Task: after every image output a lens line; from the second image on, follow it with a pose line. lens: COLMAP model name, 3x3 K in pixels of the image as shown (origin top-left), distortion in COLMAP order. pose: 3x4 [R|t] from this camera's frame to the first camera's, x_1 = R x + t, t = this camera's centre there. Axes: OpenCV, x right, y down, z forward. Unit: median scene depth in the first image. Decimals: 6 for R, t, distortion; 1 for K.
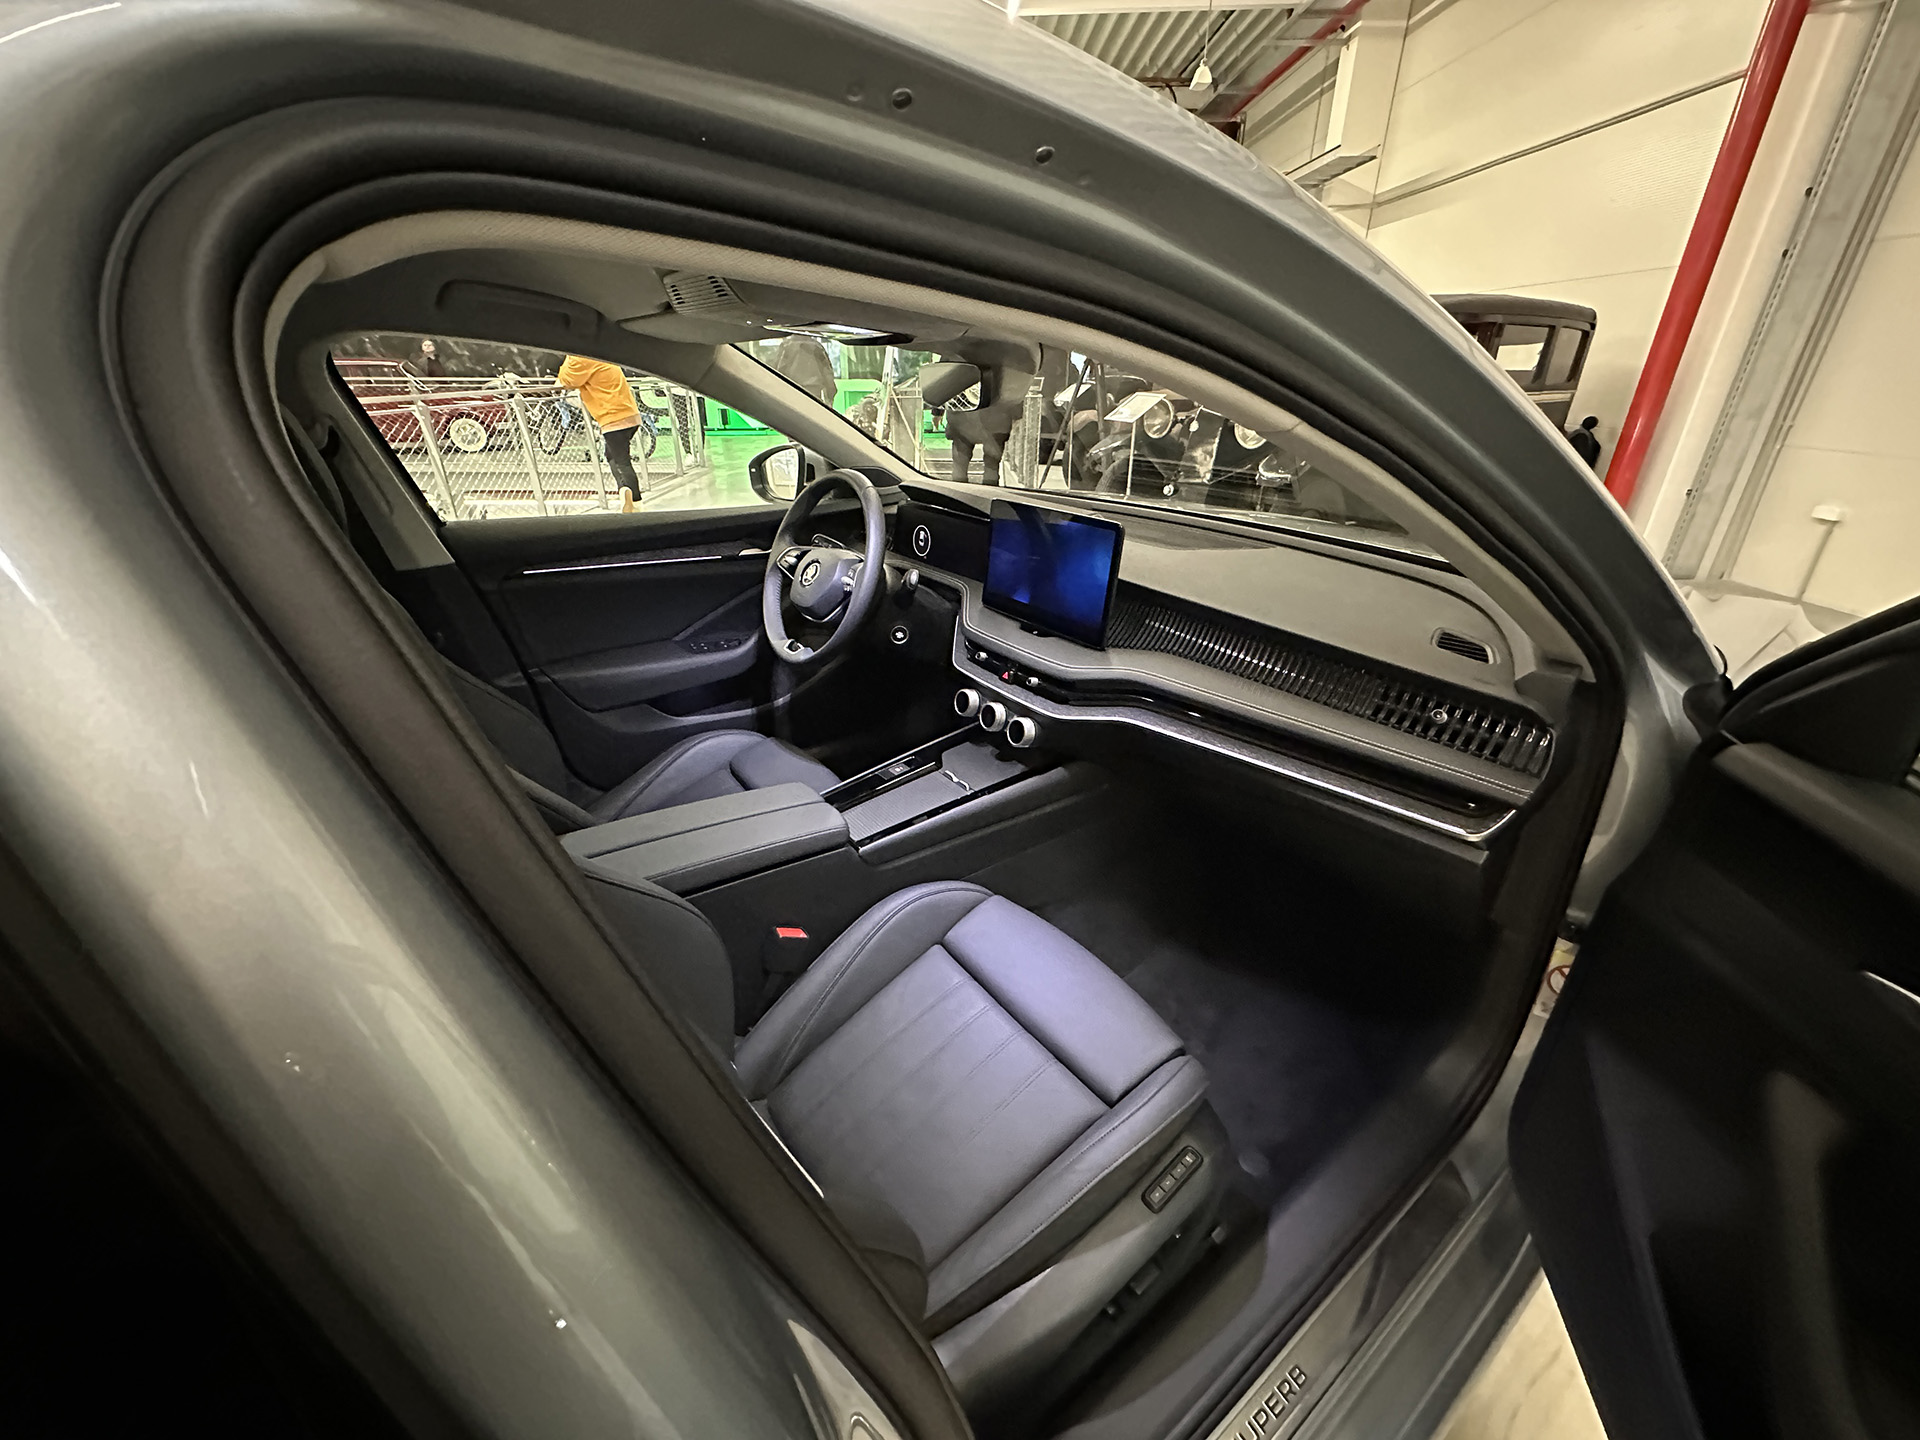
lens RADIAL K [[768.8, 0, 960.0], [0, 768.8, 720.0], [0, 0, 1]] dist [0.000657, 0.000064]
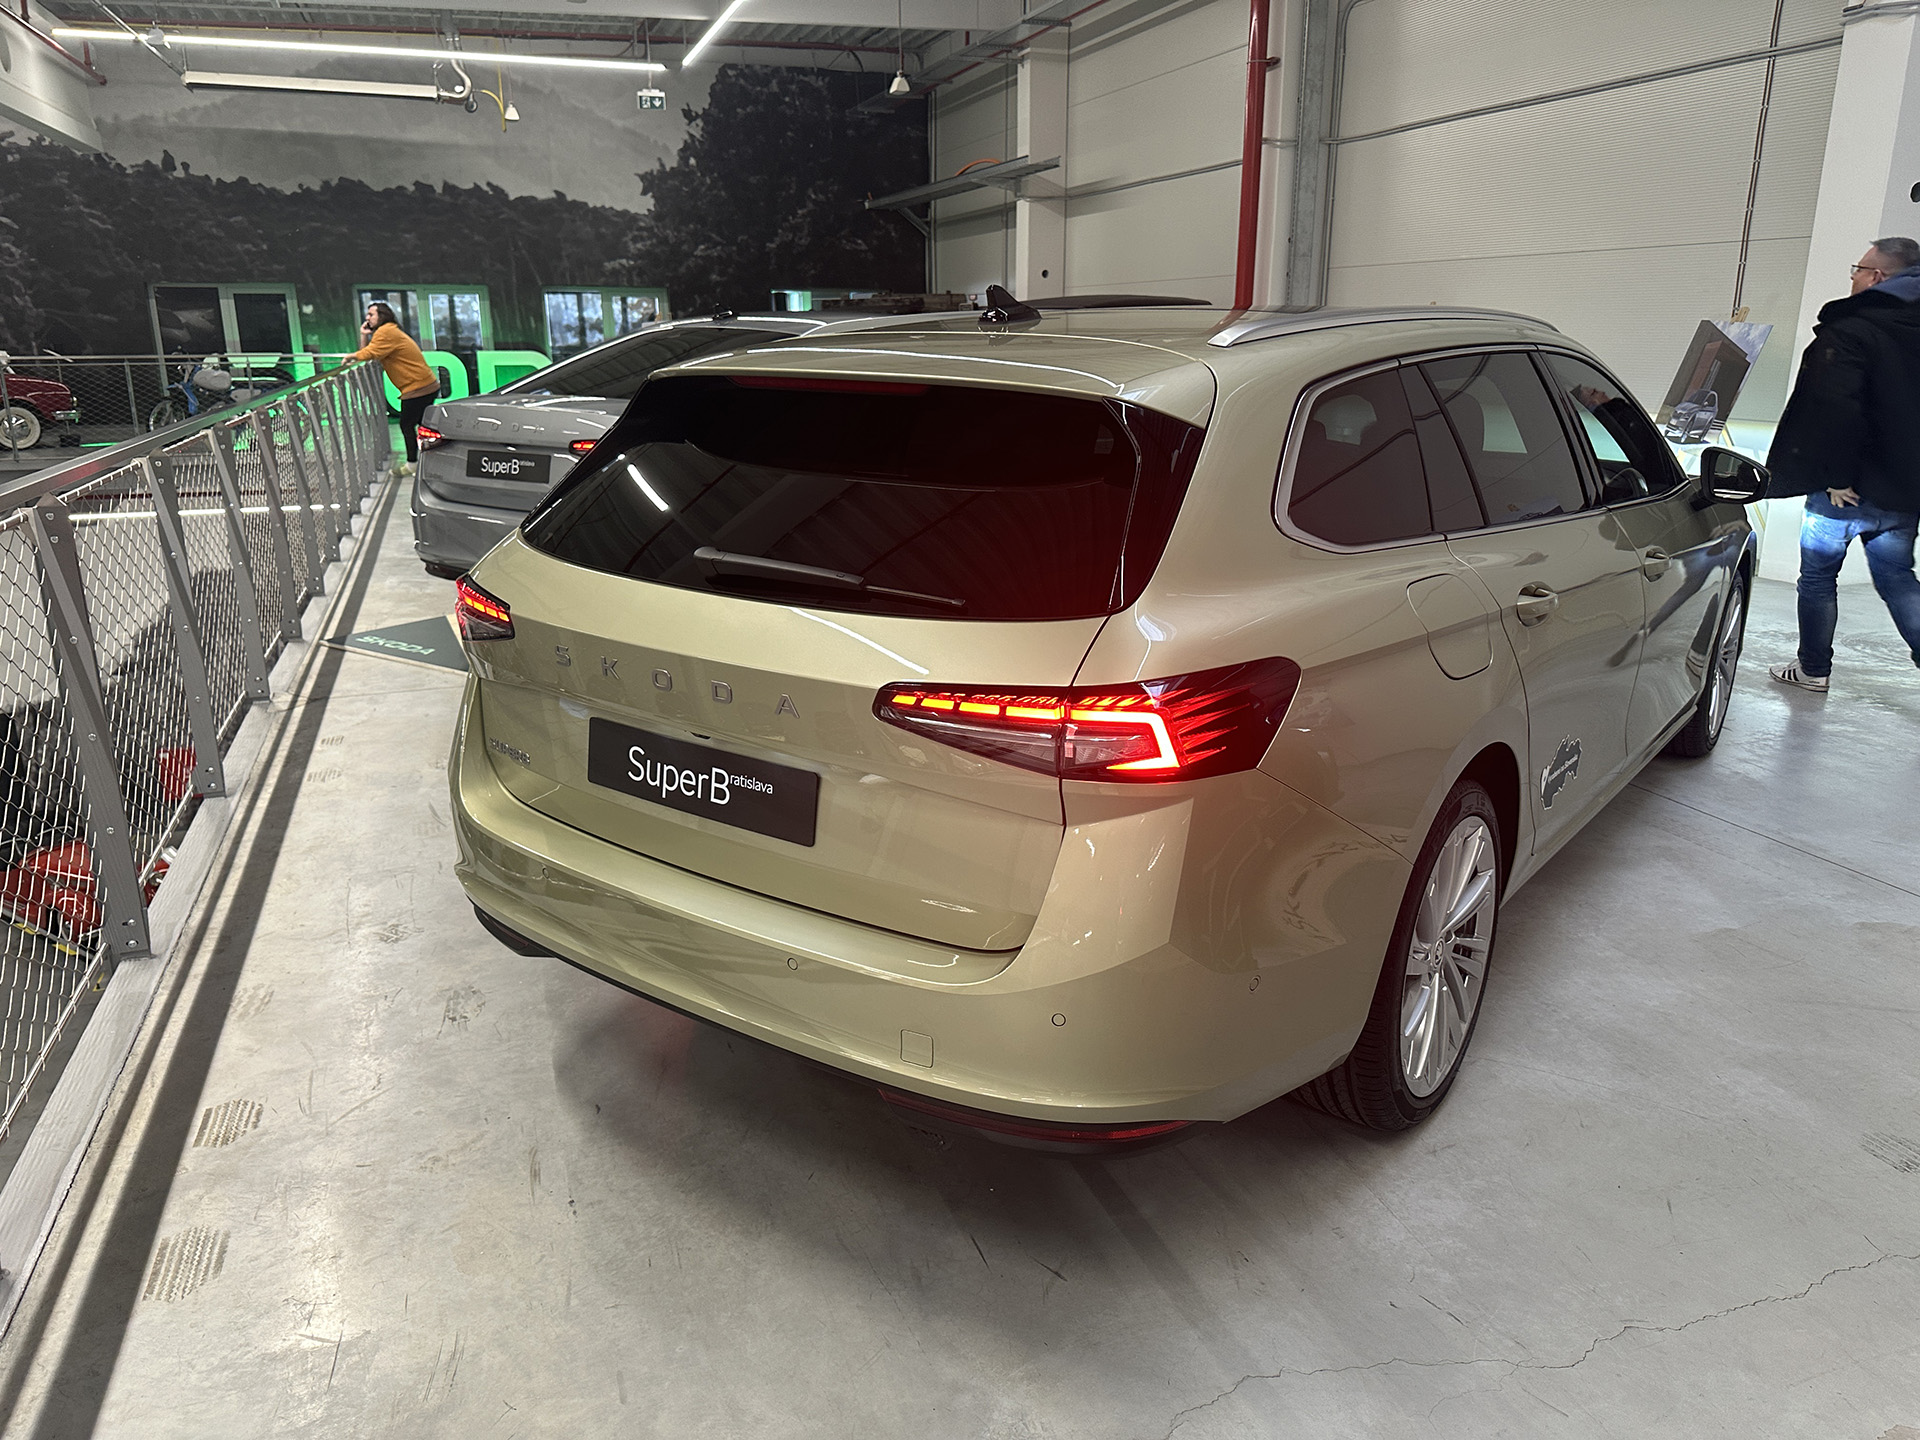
lens RADIAL K [[1375.7, 0, 960.0], [0, 1375.7, 720.0], [0, 0, 1]] dist [-0.005918, -0.000190]
pose [[0.946571, -0.091142, 0.309347, -0.281857], [0.137847, 0.981536, -0.132612, 0.303567], [-0.291549, 0.168169, 0.941657, -0.684418]]
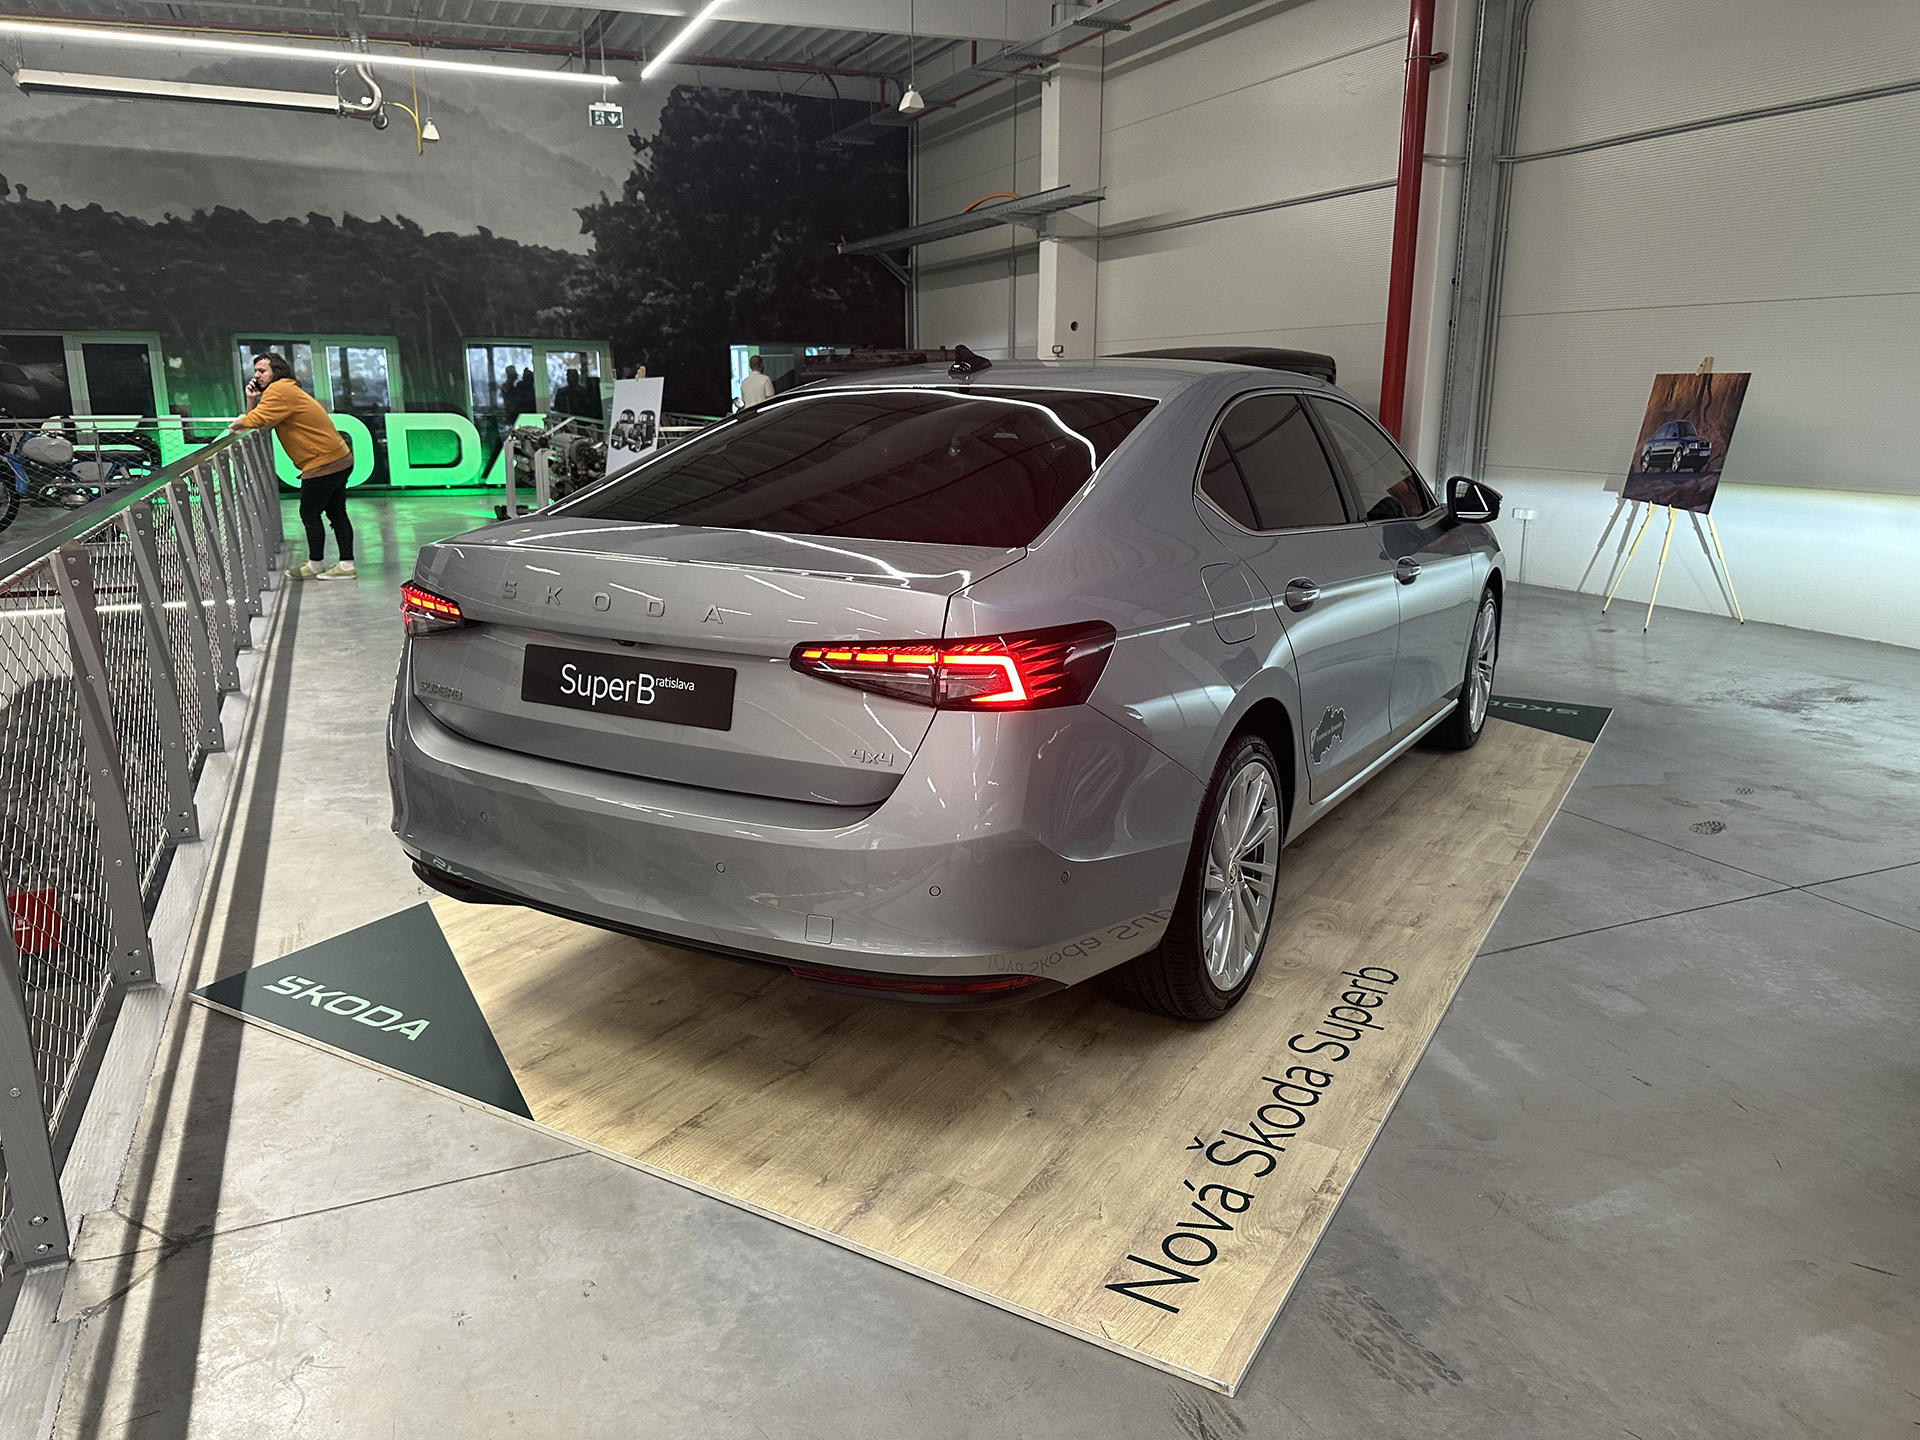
lens RADIAL K [[1375.7, 0, 960.0], [0, 1375.7, 720.0], [0, 0, 1]] dist [-0.005918, -0.000190]
pose [[0.918678, -0.091814, 0.384189, -0.319003], [0.164750, 0.973038, -0.161415, 0.141551], [-0.359010, 0.211584, 0.909035, -0.332798]]
